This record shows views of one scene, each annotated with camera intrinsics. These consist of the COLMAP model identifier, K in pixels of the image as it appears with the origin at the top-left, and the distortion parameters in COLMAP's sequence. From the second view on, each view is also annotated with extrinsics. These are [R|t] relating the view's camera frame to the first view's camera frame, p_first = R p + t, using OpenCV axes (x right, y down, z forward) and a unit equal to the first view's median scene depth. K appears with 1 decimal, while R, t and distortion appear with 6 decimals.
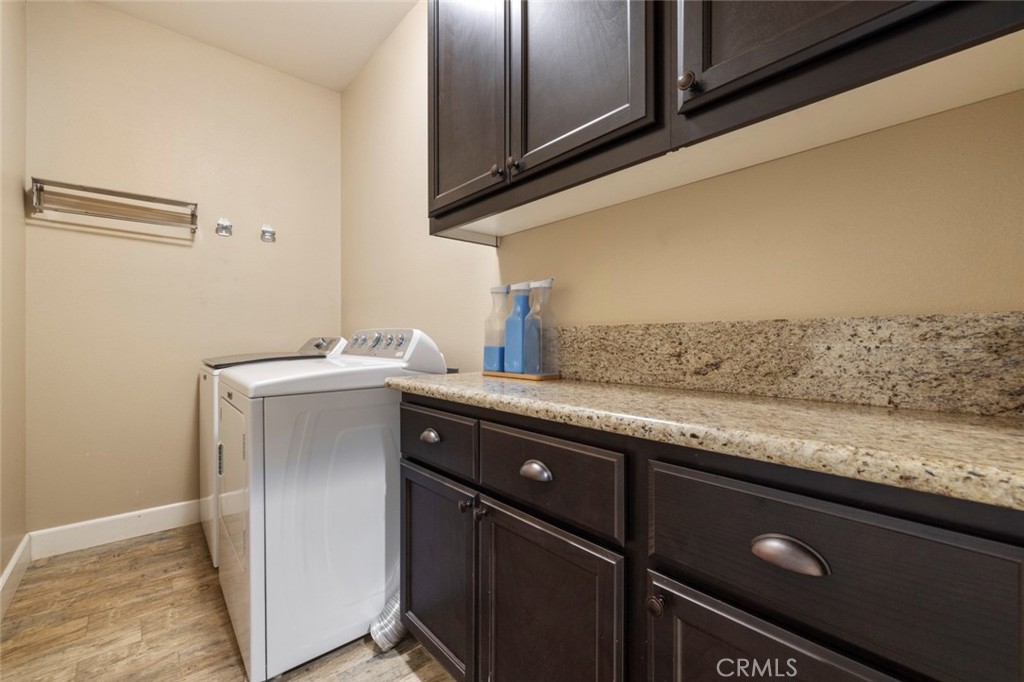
lens RADIAL K [[428.9, 0, 508.3], [0, 428.9, 342.2], [0, 0, 1]] dist [0.001733, -0.001161]
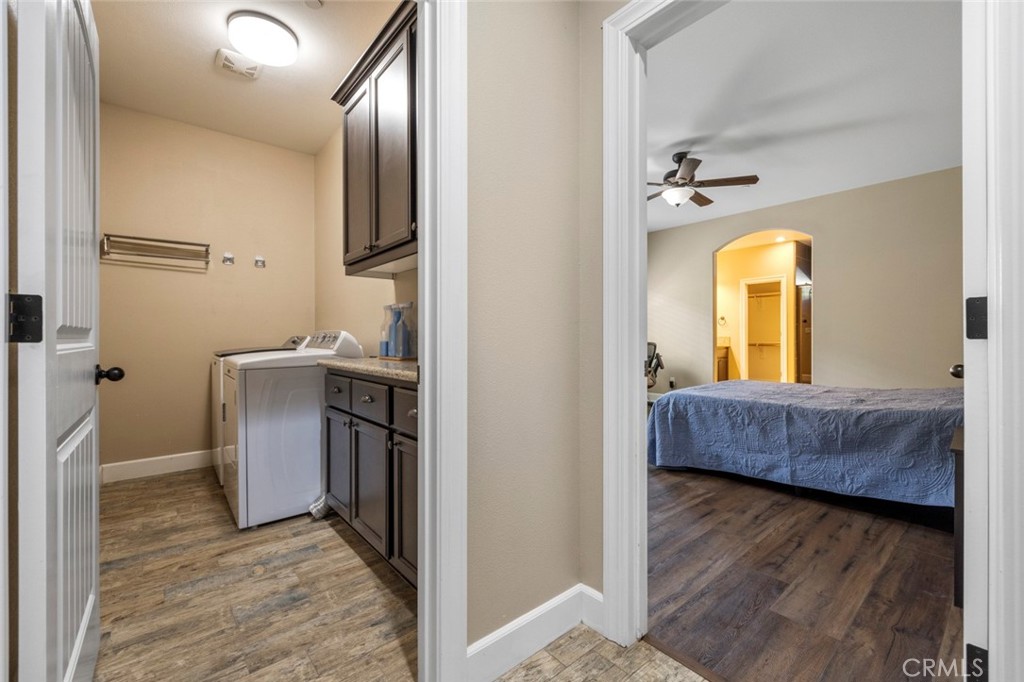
lens RADIAL K [[428.9, 0, 508.1], [0, 428.9, 337.7], [0, 0, 1]] dist [0.001733, -0.001161]
pose [[0.999745, -0.004139, -0.022201, 0.416435], [0.004072, 0.999987, -0.003049, 0.001924], [0.022214, 0.002957, 0.999749, -0.565982]]
